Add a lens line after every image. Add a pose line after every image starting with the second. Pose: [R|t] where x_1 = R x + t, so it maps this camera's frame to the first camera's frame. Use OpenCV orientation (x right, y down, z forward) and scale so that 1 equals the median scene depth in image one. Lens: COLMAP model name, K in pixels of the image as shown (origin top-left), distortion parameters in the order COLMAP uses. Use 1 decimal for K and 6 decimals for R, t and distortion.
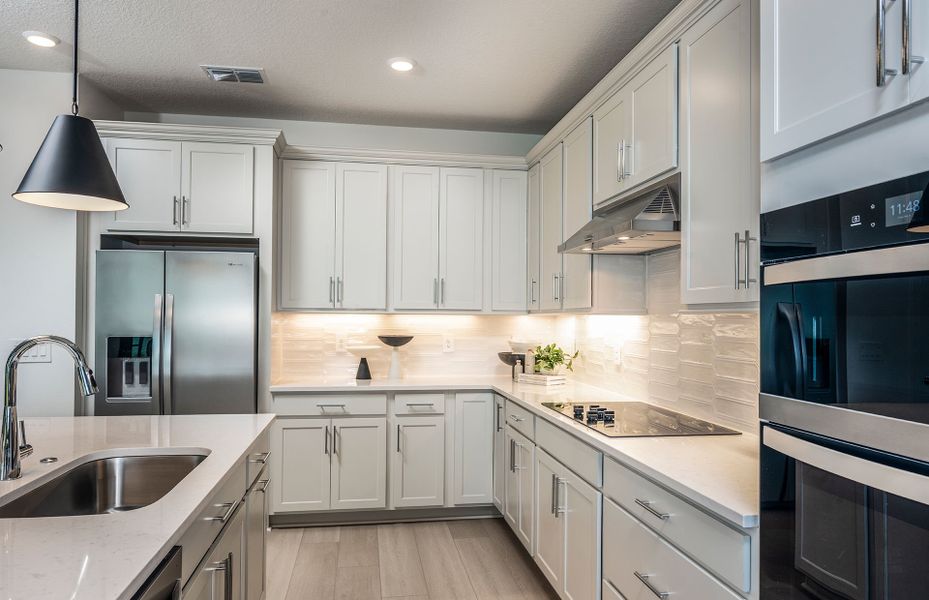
lens RADIAL K [[636.9, 0, 464.5], [0, 636.9, 300.0], [0, 0, 1]] dist [0.003167, 0.000188]
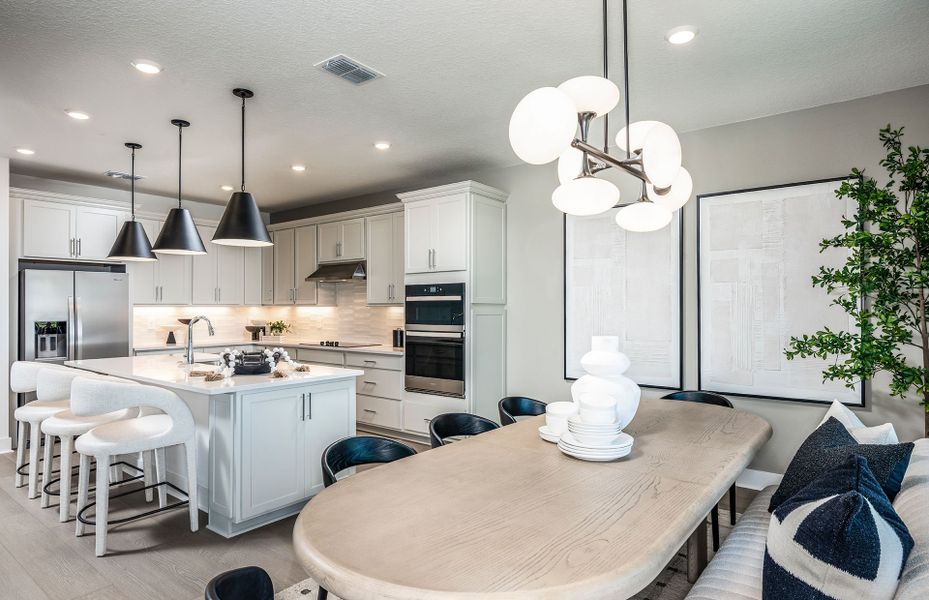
lens RADIAL K [[534.4, 0, 464.5], [0, 534.4, 300.0], [0, 0, 1]] dist [-0.002245, -0.000248]
pose [[0.740703, 0.000071, 0.671833, -0.719930], [-0.011727, 0.999849, 0.012824, -0.033561], [-0.671731, -0.017377, 0.740592, -0.851281]]
